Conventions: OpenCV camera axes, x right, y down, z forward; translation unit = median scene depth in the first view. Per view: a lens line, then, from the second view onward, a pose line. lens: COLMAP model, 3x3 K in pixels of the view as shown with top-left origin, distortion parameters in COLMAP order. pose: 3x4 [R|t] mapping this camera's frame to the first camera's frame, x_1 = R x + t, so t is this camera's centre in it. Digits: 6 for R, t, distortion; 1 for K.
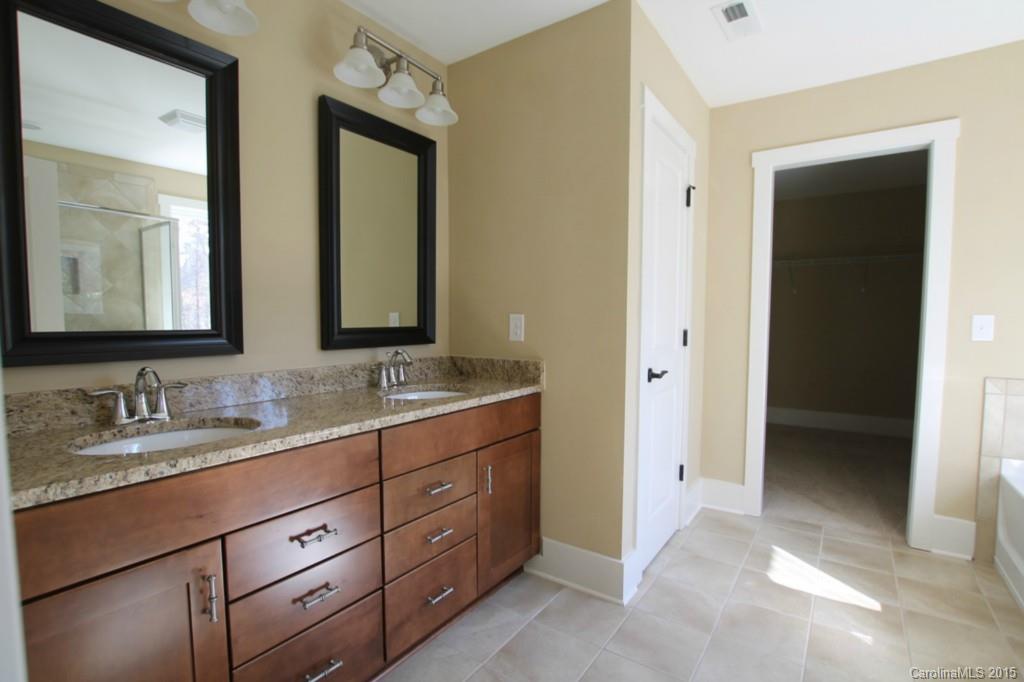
lens RADIAL K [[490.8, 0, 513.3], [0, 490.8, 346.9], [0, 0, 1]] dist [-0.000251, -0.000108]
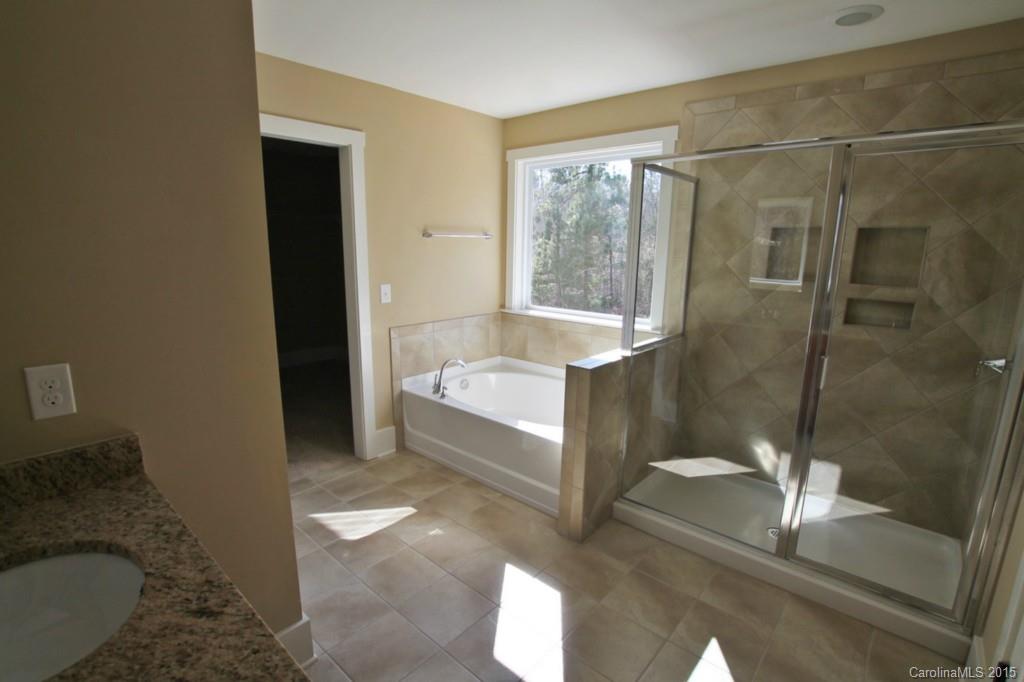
lens RADIAL K [[490.8, 0, 513.3], [0, 490.8, 346.9], [0, 0, 1]] dist [-0.000251, -0.000108]
pose [[0.123483, -0.208073, 0.970287, -0.405646], [0.046620, 0.977907, 0.203774, -0.160963], [-0.991251, 0.020072, 0.130455, 0.459424]]
